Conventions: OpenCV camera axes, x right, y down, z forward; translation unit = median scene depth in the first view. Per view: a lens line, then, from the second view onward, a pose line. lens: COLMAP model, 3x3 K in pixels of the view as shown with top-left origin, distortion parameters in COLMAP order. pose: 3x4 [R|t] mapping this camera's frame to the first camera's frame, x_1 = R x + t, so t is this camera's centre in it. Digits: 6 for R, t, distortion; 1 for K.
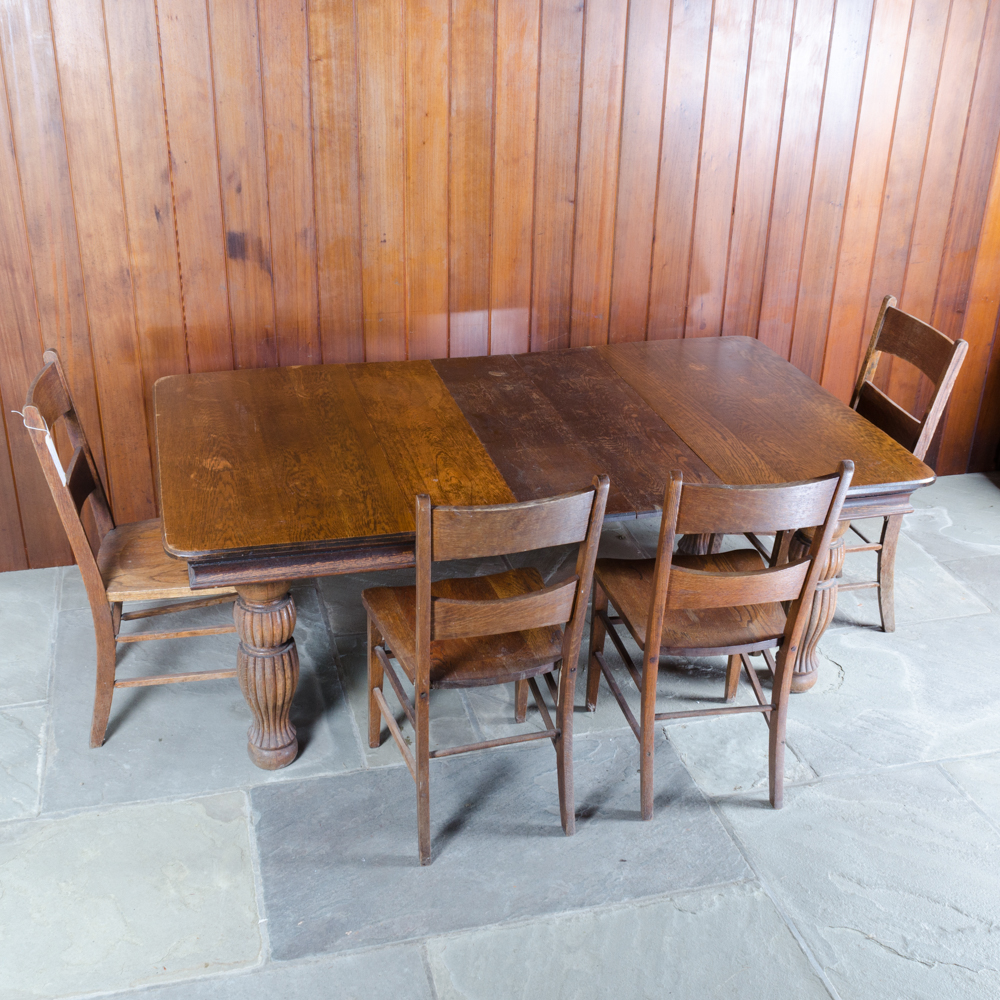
lens RADIAL K [[1217.9, 0, 506.7], [0, 1217.9, 503.4], [0, 0, 1]] dist [0.005092, 0.000000]
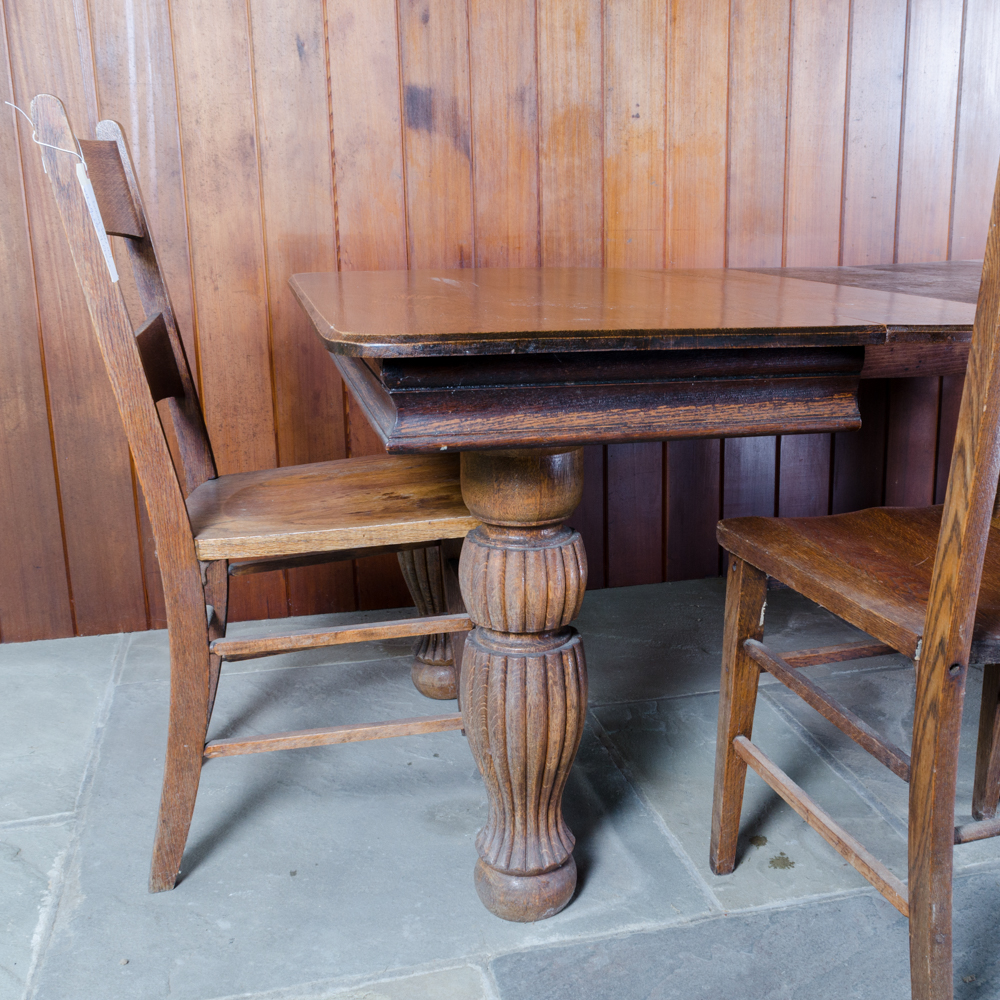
lens RADIAL K [[1145.7, 0, 602.5], [0, 1145.7, 514.9], [0, 0, 1]] dist [0.003976, 0.000000]
pose [[0.999412, -0.031905, 0.012554, -0.156242], [0.033821, 0.977488, -0.208264, 0.149944], [-0.005627, 0.208566, 0.977992, 0.501310]]
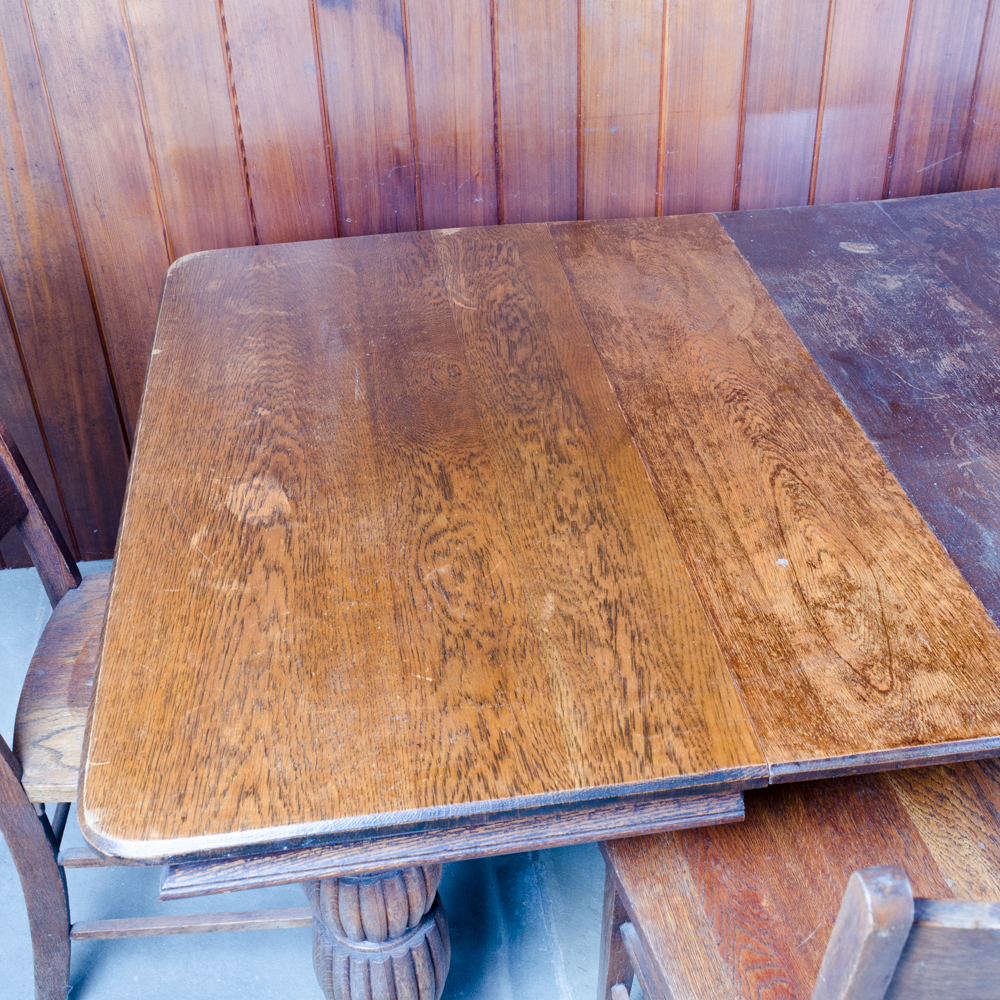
lens RADIAL K [[1242.3, 0, 552.8], [0, 1242.3, 484.2], [0, 0, 1]] dist [-0.007922, 0.000000]
pose [[0.994445, 0.027730, -0.101535, -0.084935], [-0.011965, 0.988201, 0.152696, -0.097287], [0.104571, -0.150633, 0.983044, 0.540794]]
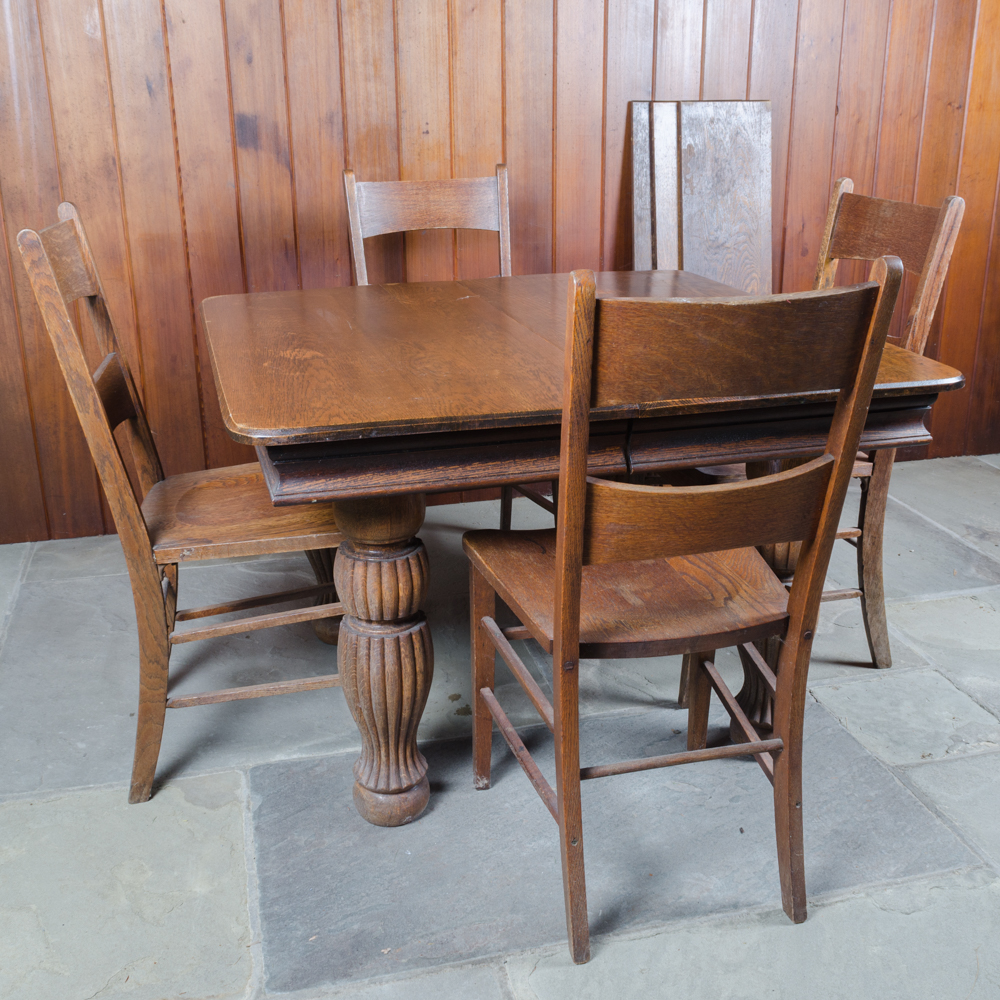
lens RADIAL K [[1146.5, 0, 538.6], [0, 1146.5, 514.0], [0, 0, 1]] dist [0.003689, 0.000000]
pose [[0.999686, -0.024715, -0.004046, -0.032075], [0.024111, 0.993502, -0.111234, 0.153737], [0.006769, 0.111102, 0.993786, 0.293483]]
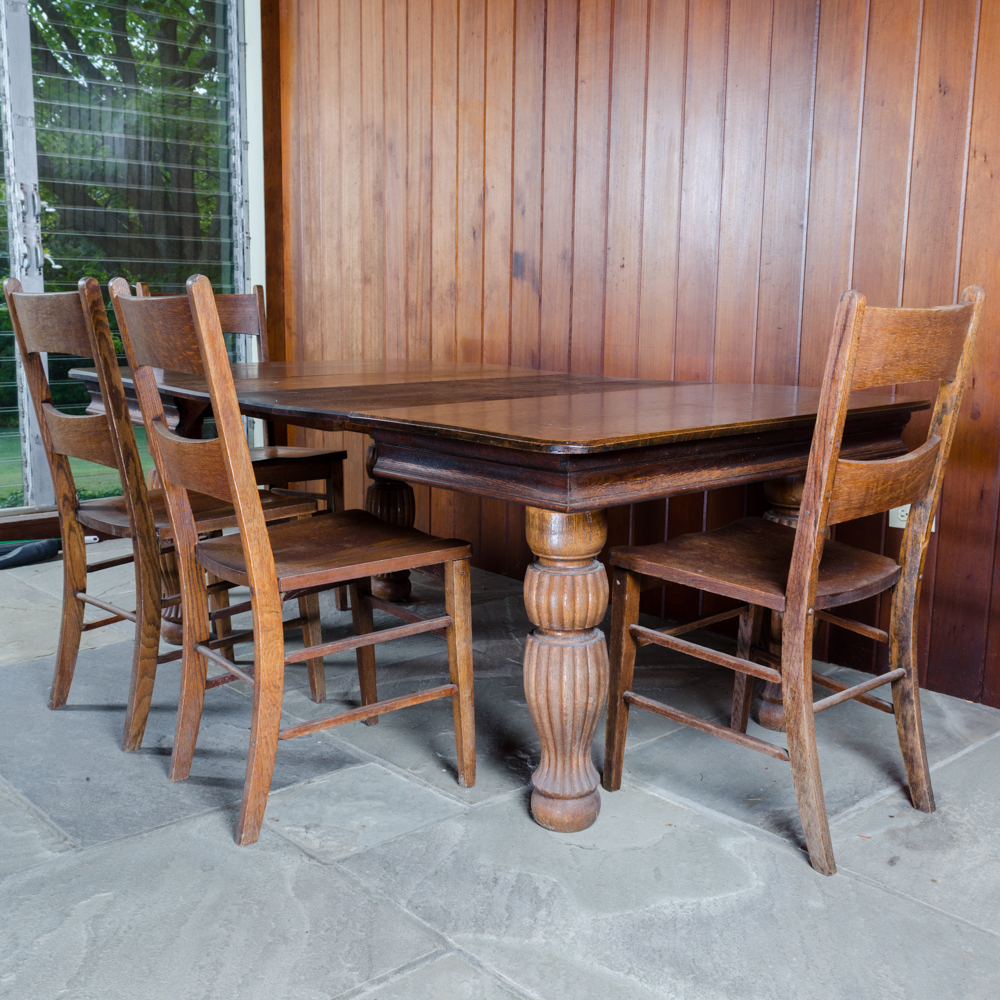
lens RADIAL K [[1145.7, 0, 538.8], [0, 1145.7, 525.8], [0, 0, 1]] dist [0.003976, 0.000000]
pose [[0.478403, 0.162142, -0.863042, 0.774726], [-0.380570, 0.923997, -0.037364, 0.032538], [0.791390, 0.346323, 0.503749, 0.665328]]
